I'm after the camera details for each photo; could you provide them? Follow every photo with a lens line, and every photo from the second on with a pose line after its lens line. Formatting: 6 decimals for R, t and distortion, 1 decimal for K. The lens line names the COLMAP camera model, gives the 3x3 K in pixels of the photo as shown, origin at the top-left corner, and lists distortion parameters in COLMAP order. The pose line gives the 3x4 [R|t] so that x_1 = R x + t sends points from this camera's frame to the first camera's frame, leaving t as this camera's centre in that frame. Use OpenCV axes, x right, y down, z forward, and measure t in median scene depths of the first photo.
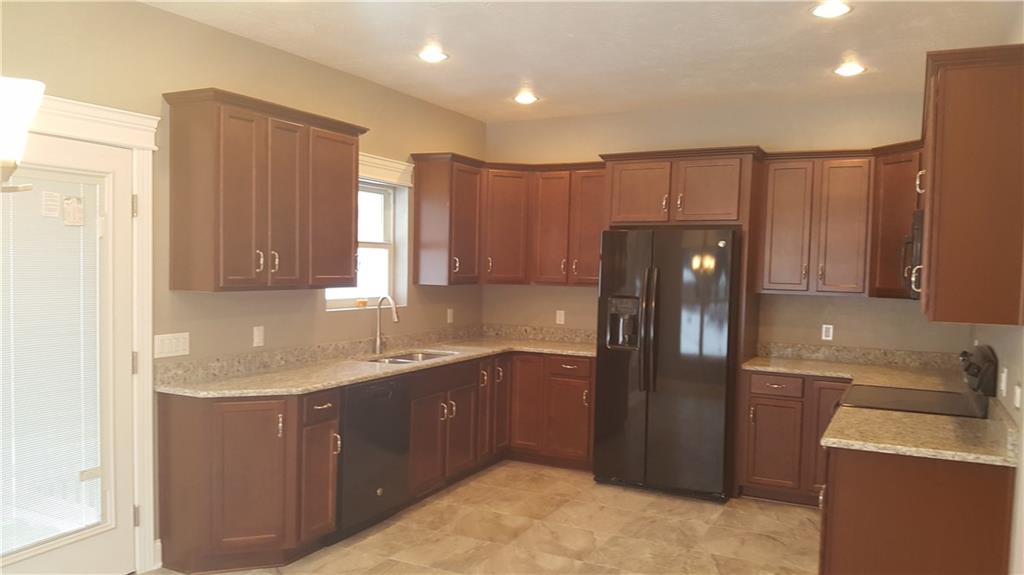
lens RADIAL K [[781.0, 0, 503.6], [0, 781.0, 305.0], [0, 0, 1]] dist [0.220749, -0.498581]
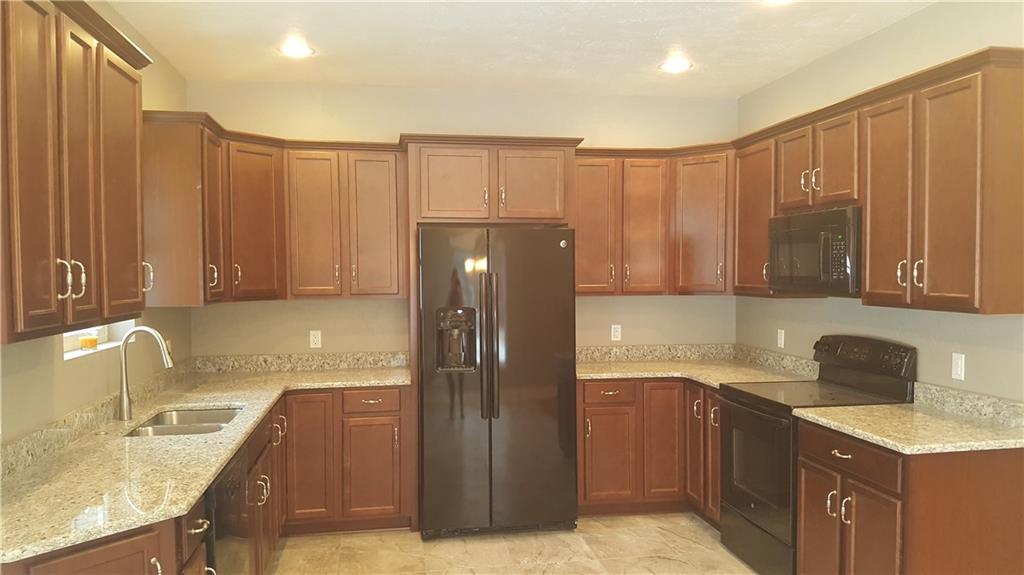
lens RADIAL K [[781.0, 0, 503.6], [0, 781.0, 305.0], [0, 0, 1]] dist [0.220749, -0.498581]
pose [[0.796061, -0.053745, 0.602825, -0.308090], [0.057453, 0.998262, 0.013131, -0.022045], [-0.602483, 0.024181, 0.797765, 0.315077]]
